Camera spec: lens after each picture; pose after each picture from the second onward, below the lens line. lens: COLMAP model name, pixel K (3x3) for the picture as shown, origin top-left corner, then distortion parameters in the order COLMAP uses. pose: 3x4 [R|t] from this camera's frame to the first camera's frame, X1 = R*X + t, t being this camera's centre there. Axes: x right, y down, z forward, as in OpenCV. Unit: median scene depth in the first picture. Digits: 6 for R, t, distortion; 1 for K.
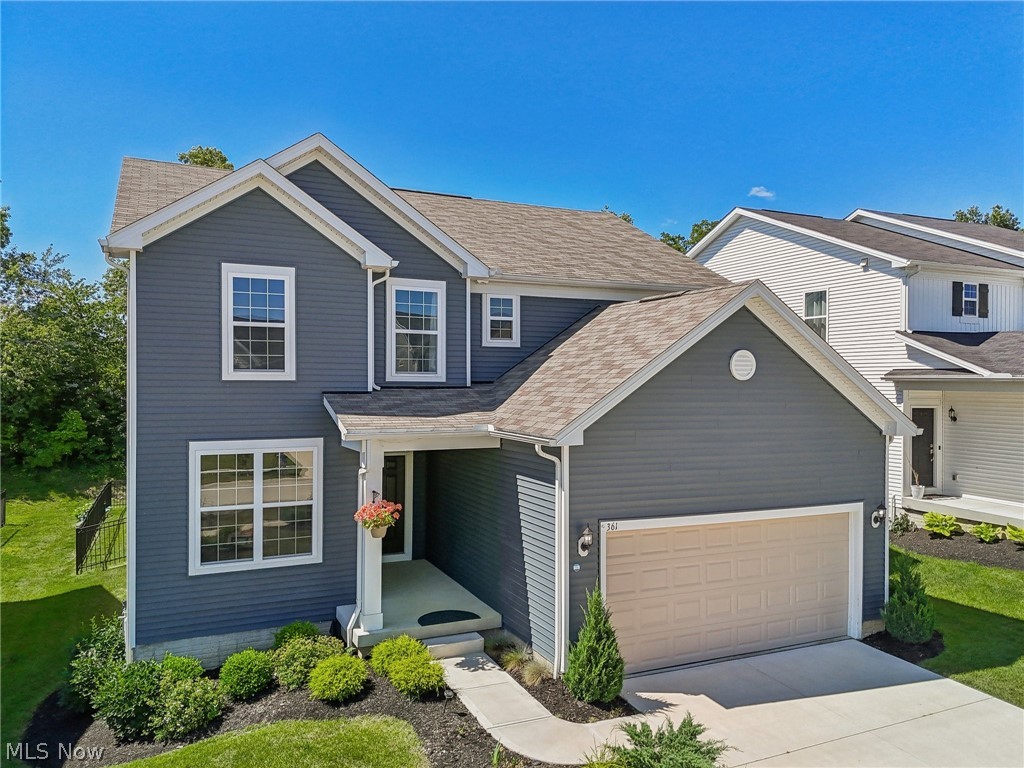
lens RADIAL K [[762.8, 0, 512.0], [0, 762.8, 384.0], [0, 0, 1]] dist [0.048426, -0.033392]
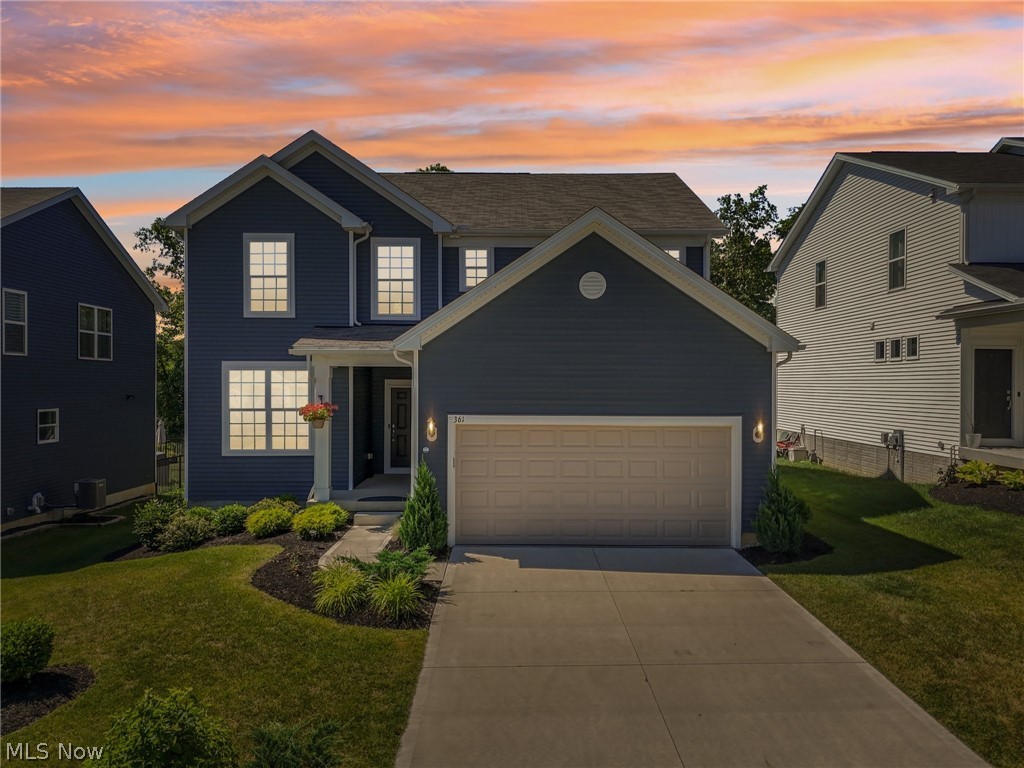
lens RADIAL K [[747.5, 0, 512.0], [0, 747.5, 384.0], [0, 0, 1]] dist [0.041194, -0.002622]
pose [[0.912848, -0.001499, -0.408296, 0.602452], [0.000528, 0.999997, -0.002489, 0.115510], [0.408299, 0.002057, 0.912846, -0.043073]]
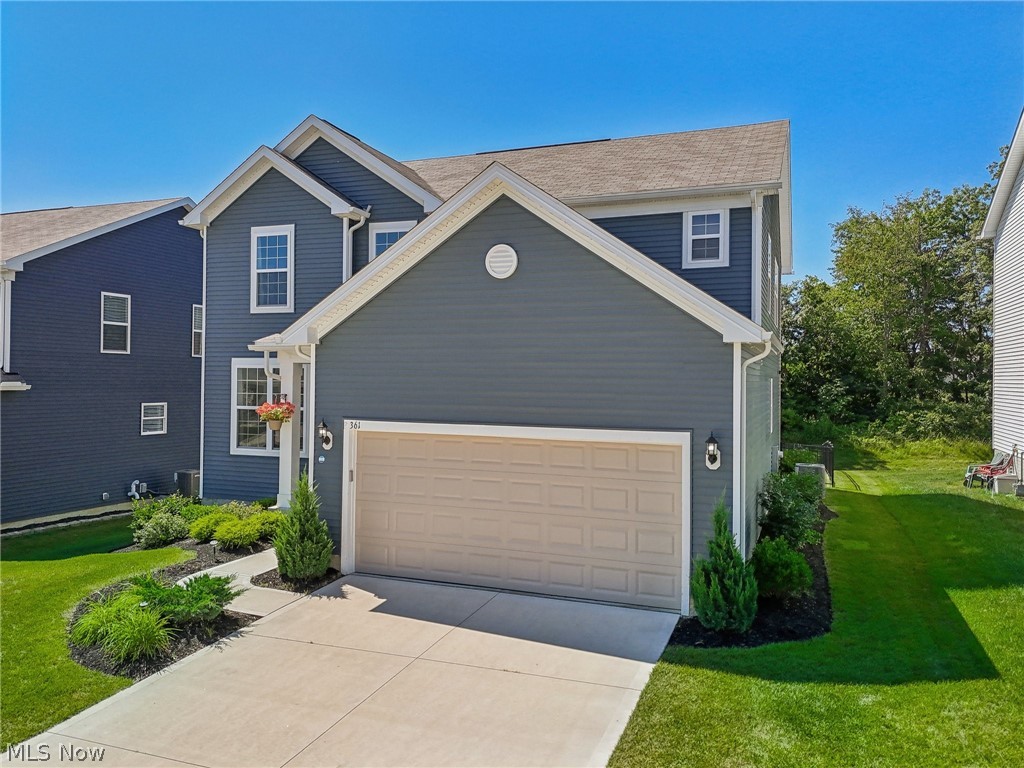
lens RADIAL K [[764.3, 0, 512.8], [0, 764.3, 369.4], [0, 0, 1]] dist [0.045958, -0.005658]
pose [[0.702591, -0.005474, -0.711573, 0.889040], [-0.010837, 0.999772, -0.018391, 0.110778], [0.711511, 0.020633, 0.702372, 0.364744]]
